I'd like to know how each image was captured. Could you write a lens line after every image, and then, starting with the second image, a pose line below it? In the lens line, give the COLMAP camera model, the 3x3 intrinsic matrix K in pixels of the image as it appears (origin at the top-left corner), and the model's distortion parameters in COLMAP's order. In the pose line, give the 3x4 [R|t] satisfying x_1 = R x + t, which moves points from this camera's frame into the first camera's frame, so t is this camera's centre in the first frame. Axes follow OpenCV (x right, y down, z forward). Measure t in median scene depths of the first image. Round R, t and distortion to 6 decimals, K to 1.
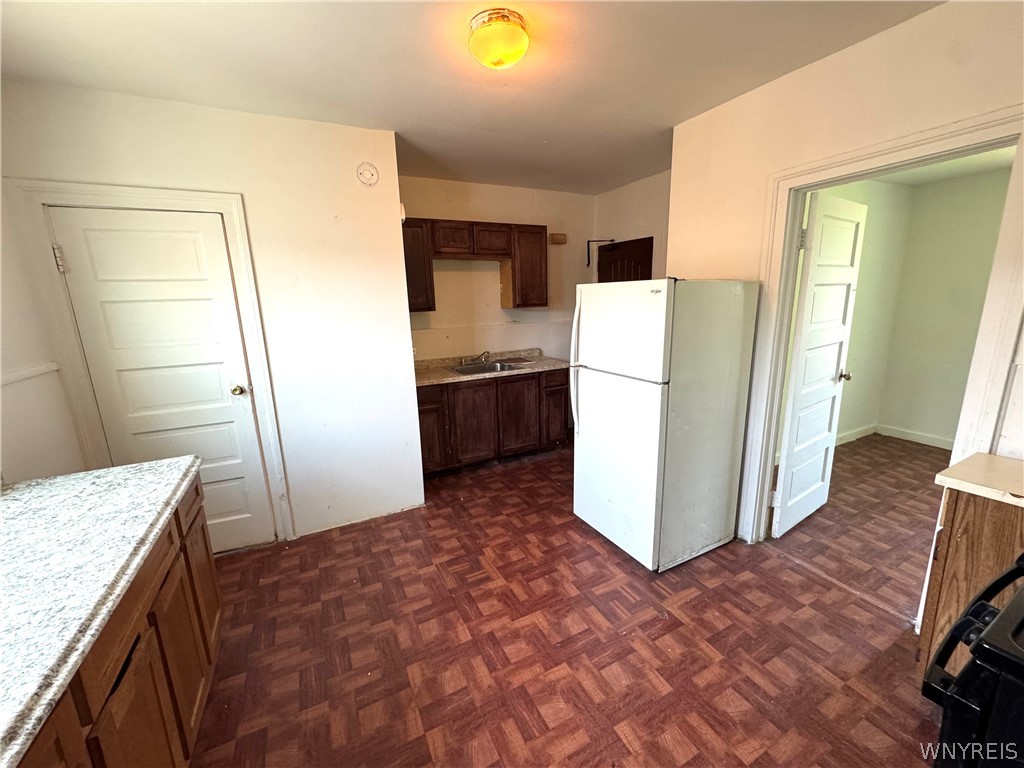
lens RADIAL K [[410.3, 0, 512.0], [0, 410.3, 384.0], [0, 0, 1]] dist [-0.000185, -0.000039]
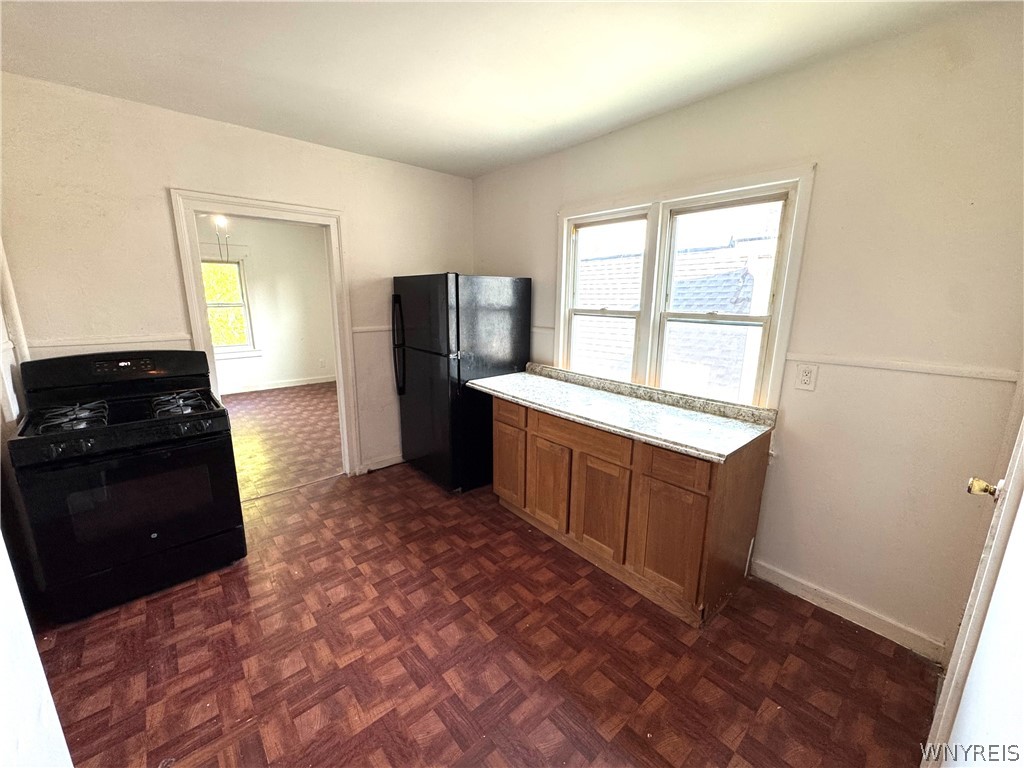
lens RADIAL K [[410.3, 0, 512.0], [0, 410.3, 384.0], [0, 0, 1]] dist [-0.000185, -0.000039]
pose [[-0.968478, 0.074498, -0.237699, -0.085999], [-0.032075, 0.908992, 0.415577, -0.362523], [0.247027, 0.410101, -0.877949, 1.689145]]
